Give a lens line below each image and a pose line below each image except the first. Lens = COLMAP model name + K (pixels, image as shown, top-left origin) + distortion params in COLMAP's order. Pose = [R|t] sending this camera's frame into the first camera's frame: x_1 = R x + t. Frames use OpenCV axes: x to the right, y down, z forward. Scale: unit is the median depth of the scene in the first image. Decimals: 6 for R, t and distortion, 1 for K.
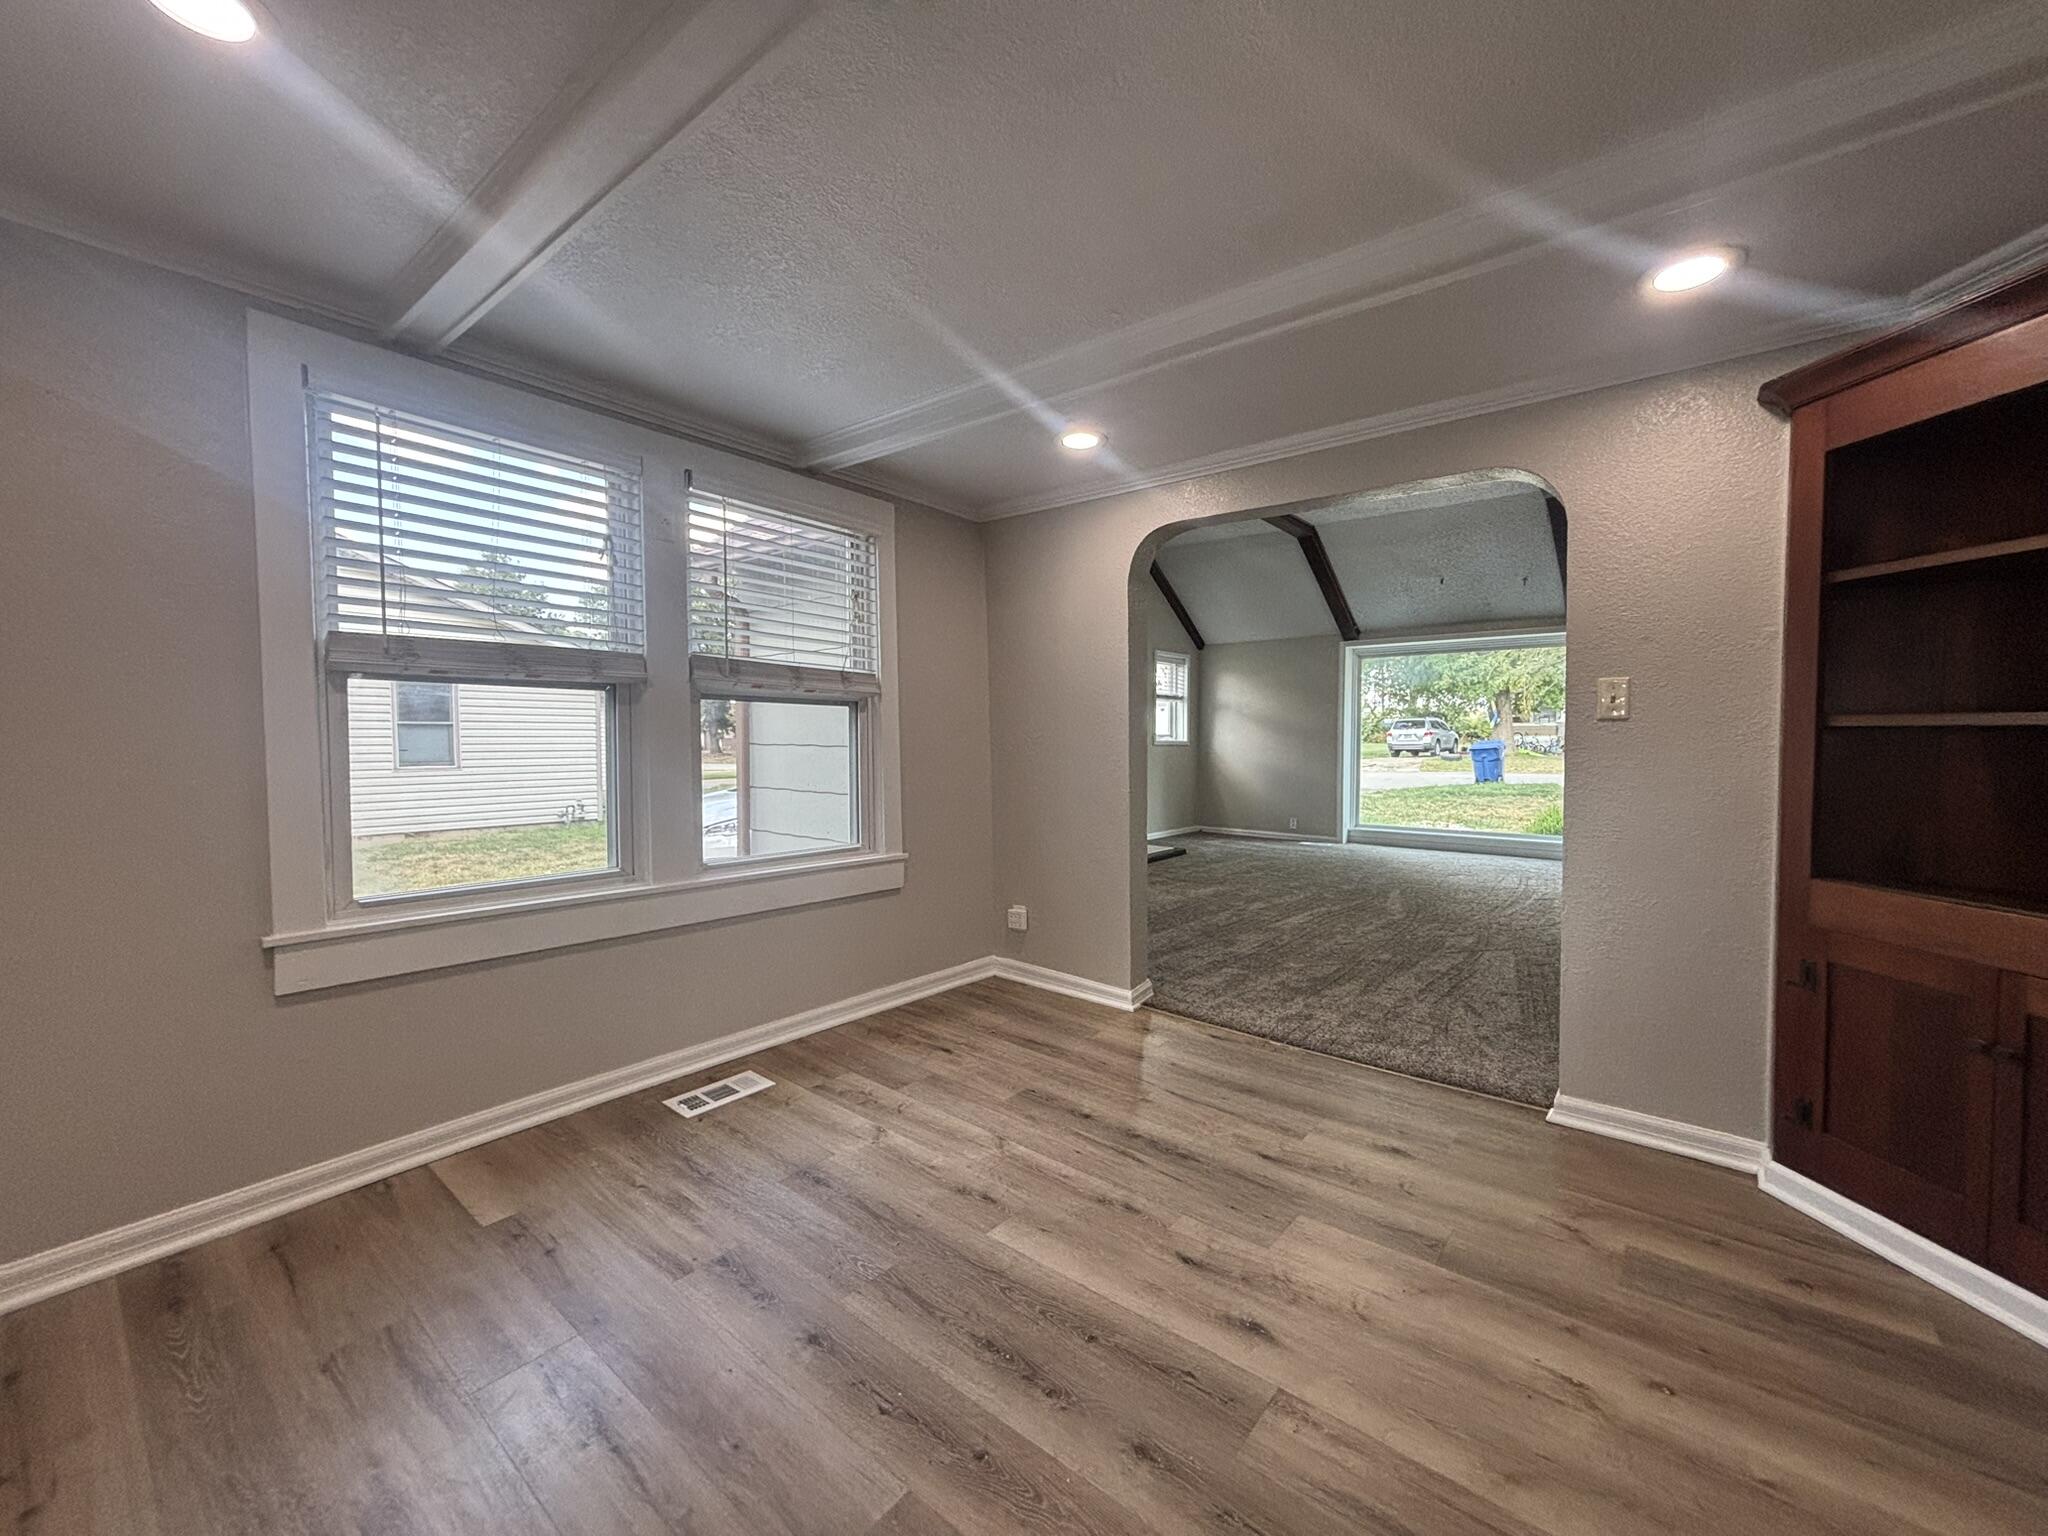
lens RADIAL K [[826.7, 0, 1018.5], [0, 826.7, 768.8], [0, 0, 1]] dist [0.002367, -0.000967]
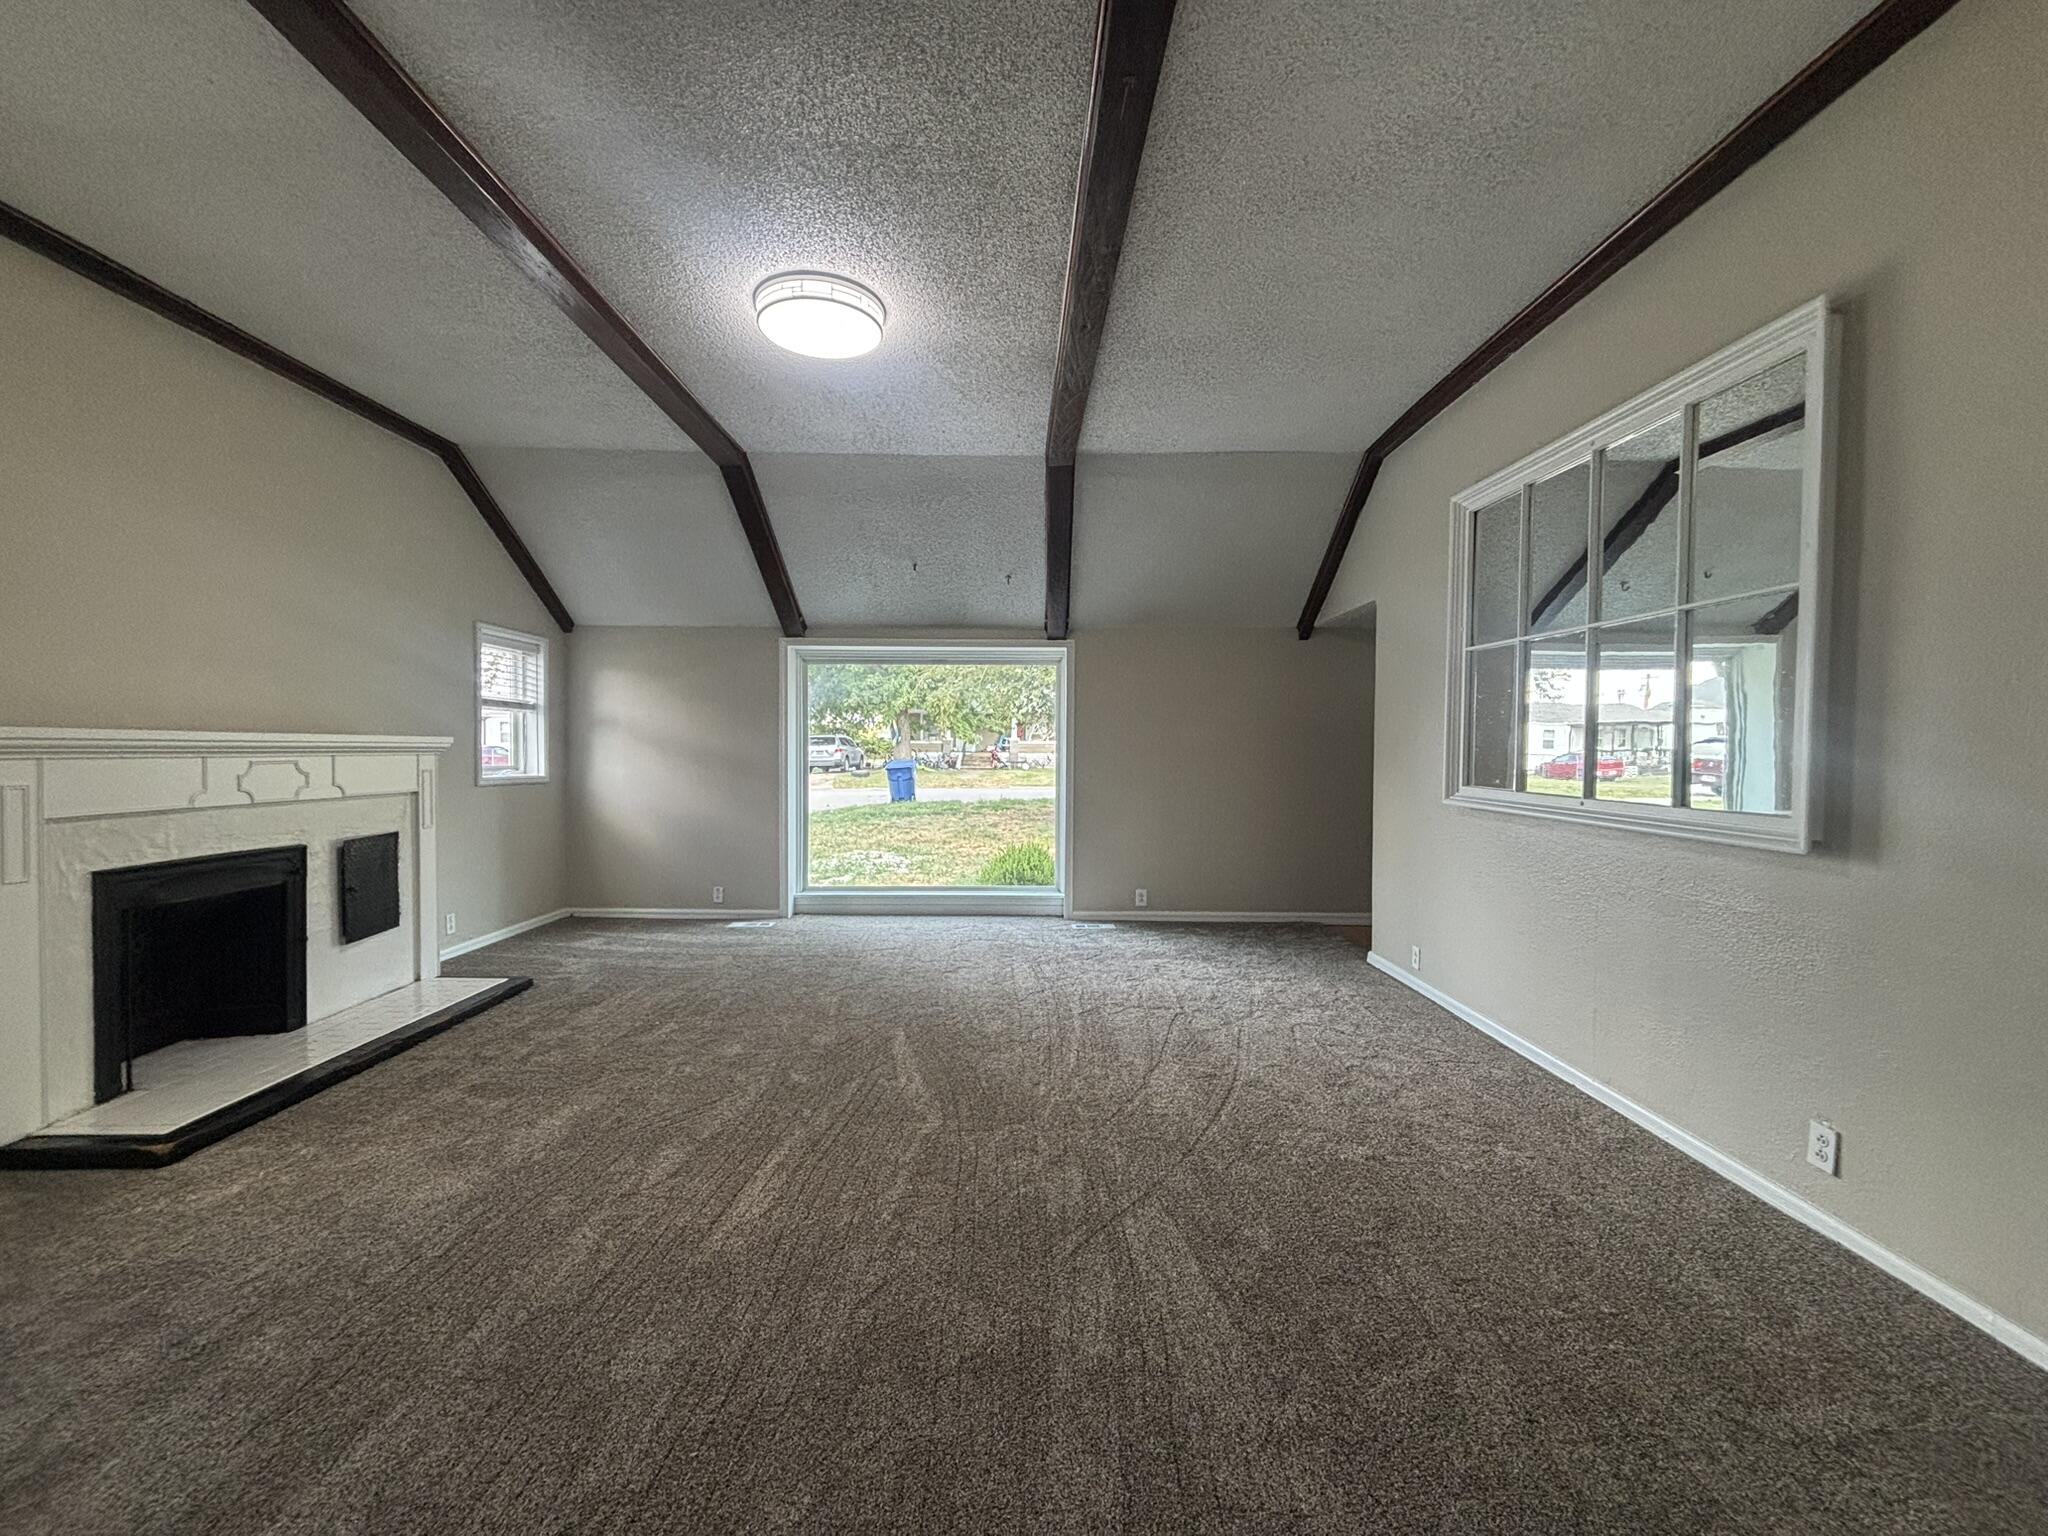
lens RADIAL K [[826.7, 0, 1013.6], [0, 826.7, 771.3], [0, 0, 1]] dist [0.002367, -0.000967]
pose [[0.776466, -0.010274, 0.630075, 0.230696], [0.017593, 0.999831, -0.005378, -0.074483], [-0.629913, 0.015261, 0.776516, 0.789499]]
